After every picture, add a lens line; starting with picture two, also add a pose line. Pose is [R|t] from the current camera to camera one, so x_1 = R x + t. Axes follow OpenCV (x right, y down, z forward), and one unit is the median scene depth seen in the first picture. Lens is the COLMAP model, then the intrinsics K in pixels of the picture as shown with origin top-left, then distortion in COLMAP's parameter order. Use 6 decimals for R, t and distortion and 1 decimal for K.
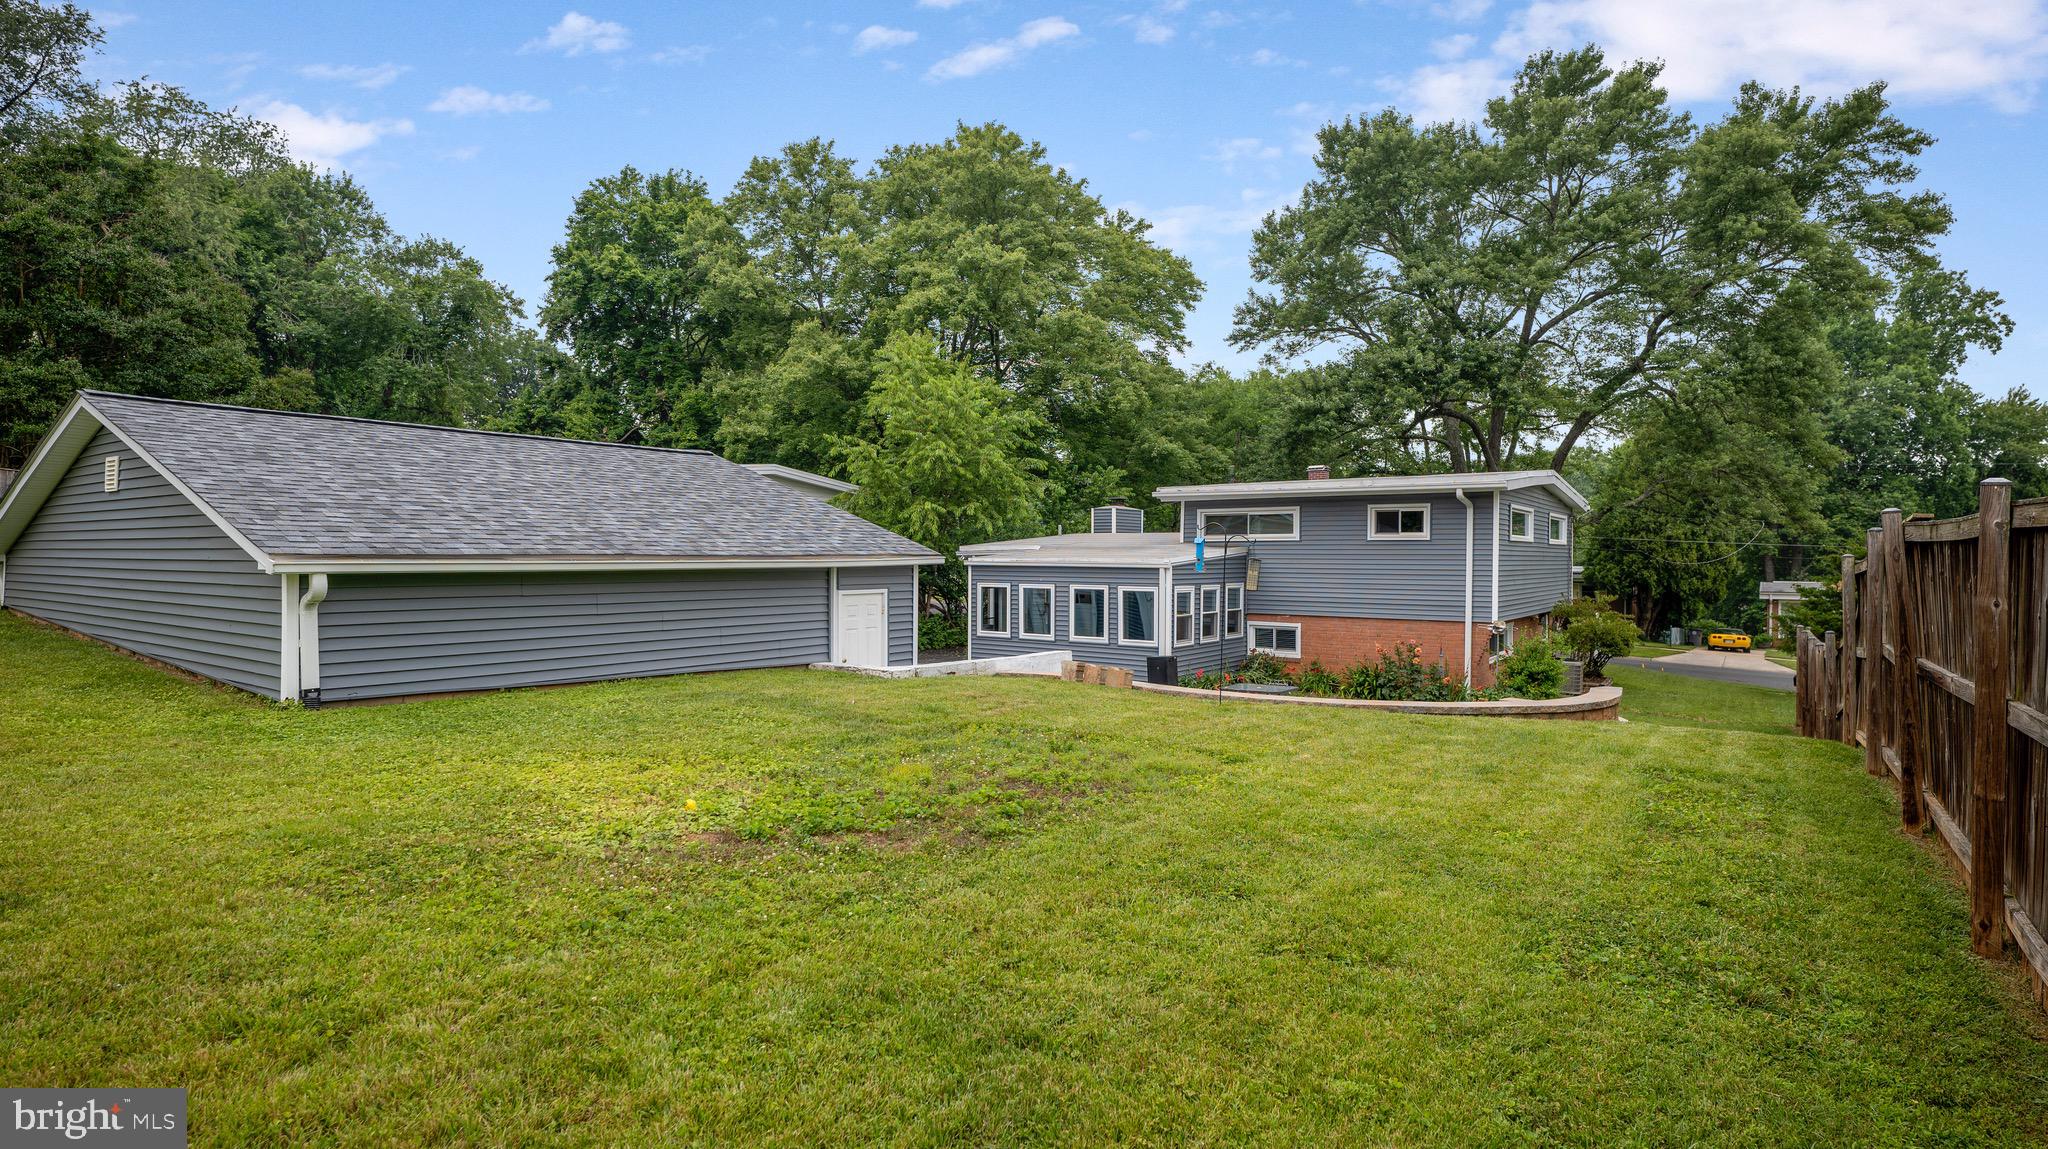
lens RADIAL K [[1056.1, 0, 1027.5], [0, 1056.1, 548.1], [0, 0, 1]] dist [0.024604, -0.023217]
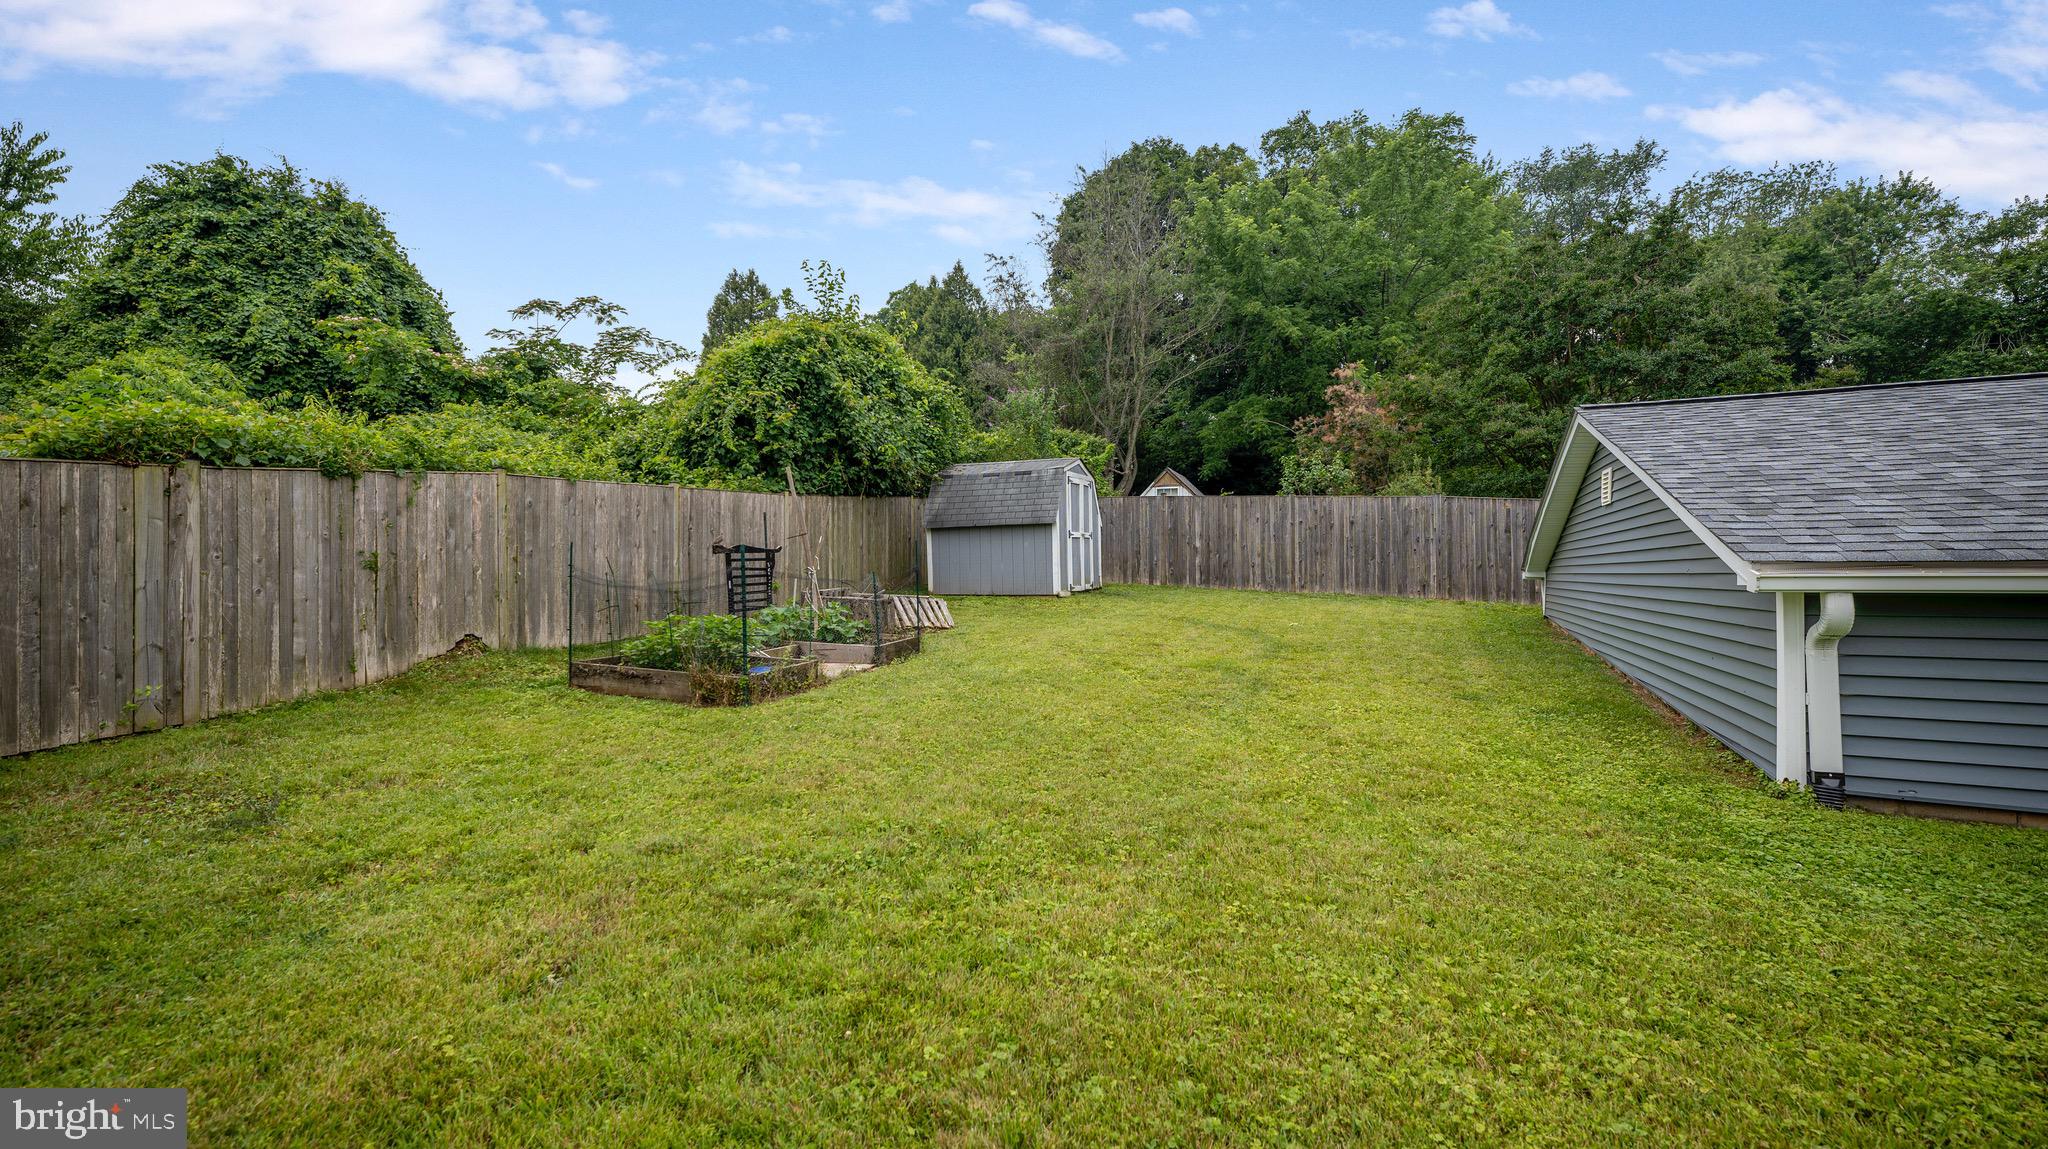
lens RADIAL K [[835.5, 0, 1032.3], [0, 835.5, 573.3], [0, 0, 1]] dist [0.002331, 0.000651]
pose [[0.190373, -0.005155, -0.981698, -0.203518], [0.010510, 0.999940, -0.003213, 0.006896], [0.981656, -0.009706, 0.190416, 0.328949]]
